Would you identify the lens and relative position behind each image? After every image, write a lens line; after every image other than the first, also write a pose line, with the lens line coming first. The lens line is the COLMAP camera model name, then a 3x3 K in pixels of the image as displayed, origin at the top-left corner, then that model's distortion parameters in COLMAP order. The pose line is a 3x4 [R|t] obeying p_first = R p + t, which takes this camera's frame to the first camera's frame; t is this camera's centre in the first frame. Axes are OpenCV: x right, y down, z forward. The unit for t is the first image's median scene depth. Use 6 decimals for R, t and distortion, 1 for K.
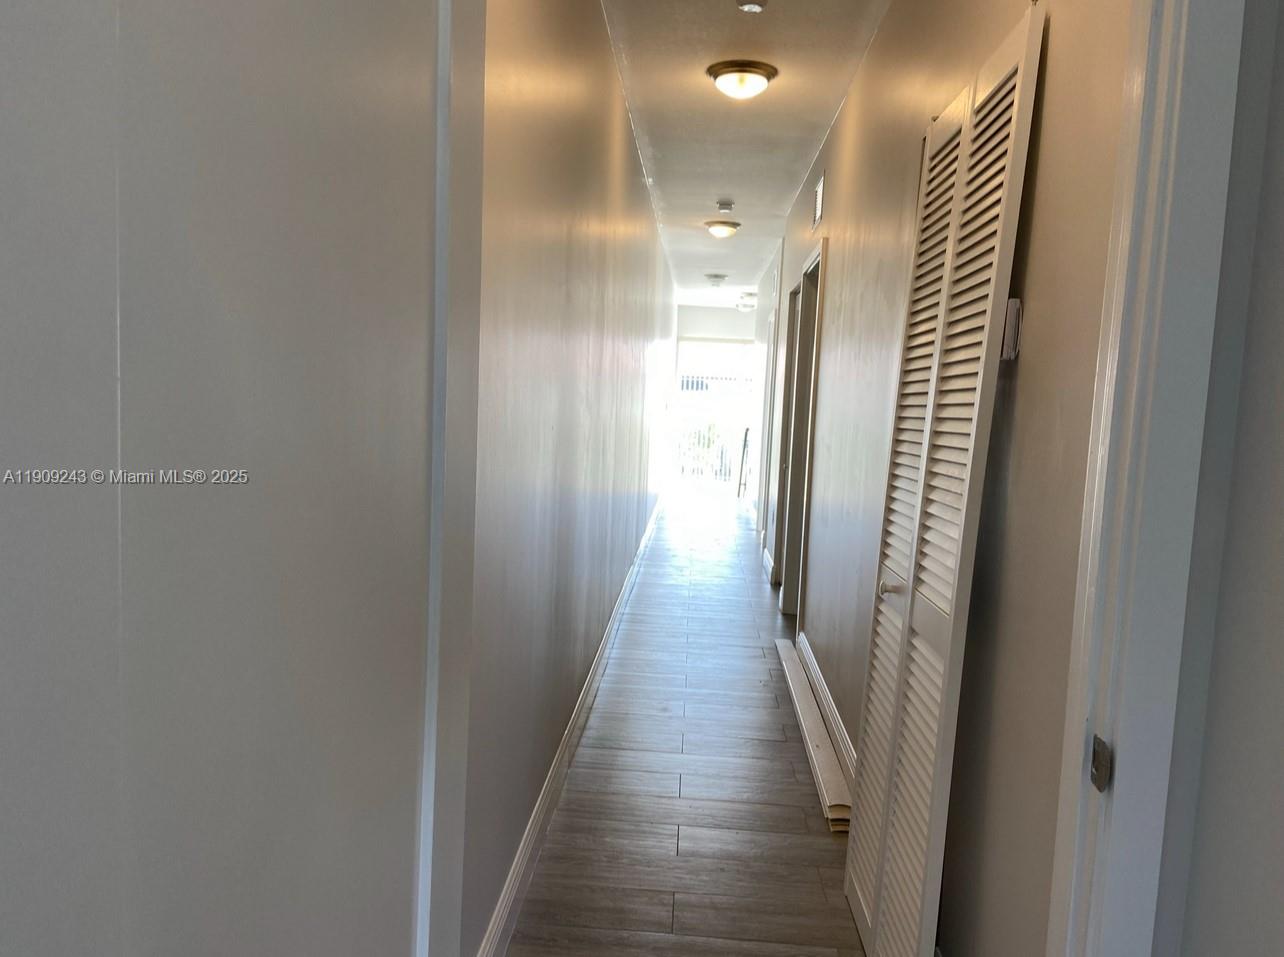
lens RADIAL K [[970.1, 0, 665.0], [0, 970.1, 478.9], [0, 0, 1]] dist [0.070486, 0.000212]
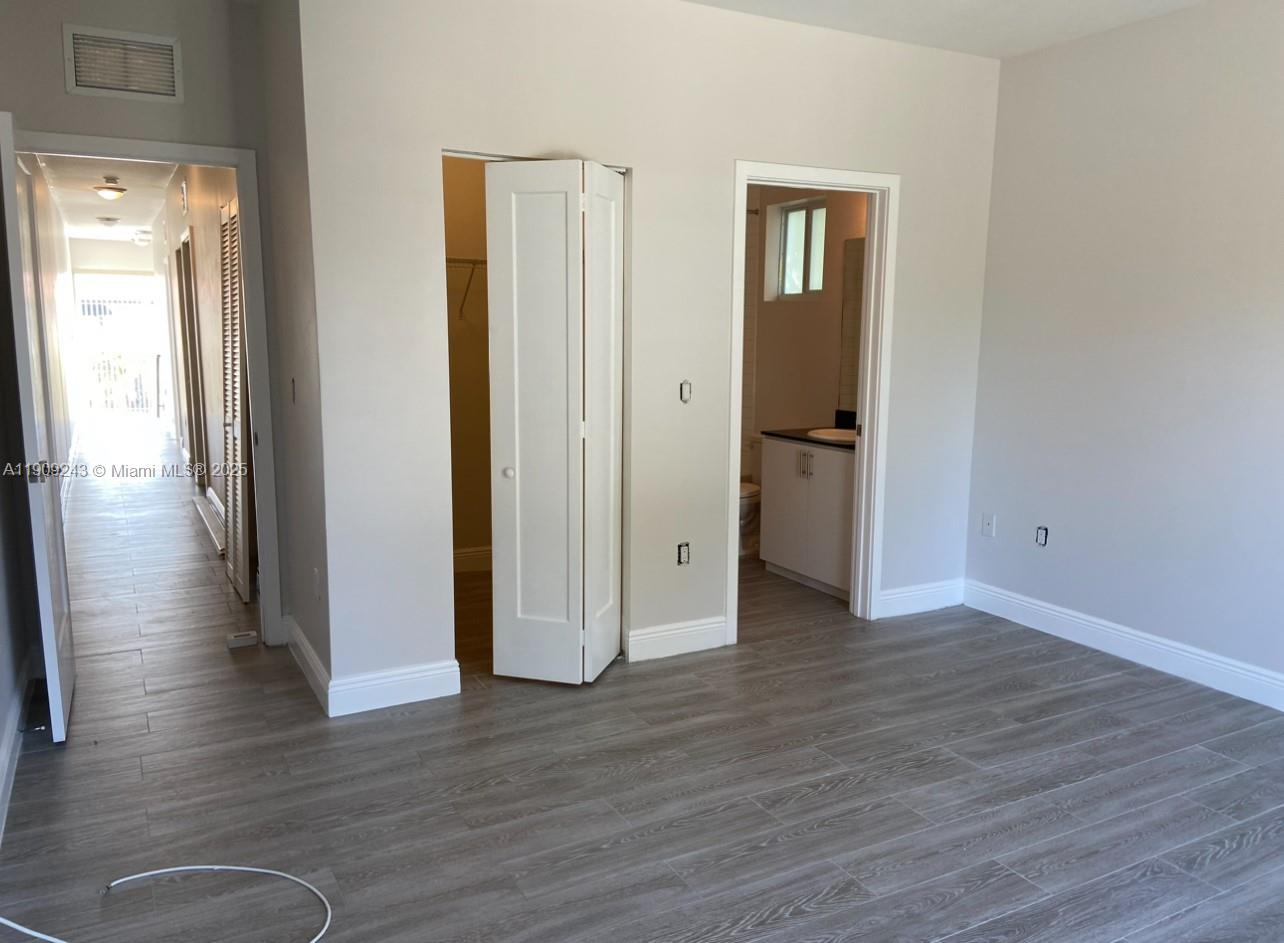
lens RADIAL K [[987.9, 0, 642.0], [0, 987.9, 471.5], [0, 0, 1]] dist [-0.001437, -0.002627]
pose [[0.860075, -0.123648, 0.494956, -0.018167], [0.084749, 0.991333, 0.100384, 0.017704], [-0.503078, -0.044391, 0.863100, -0.318581]]
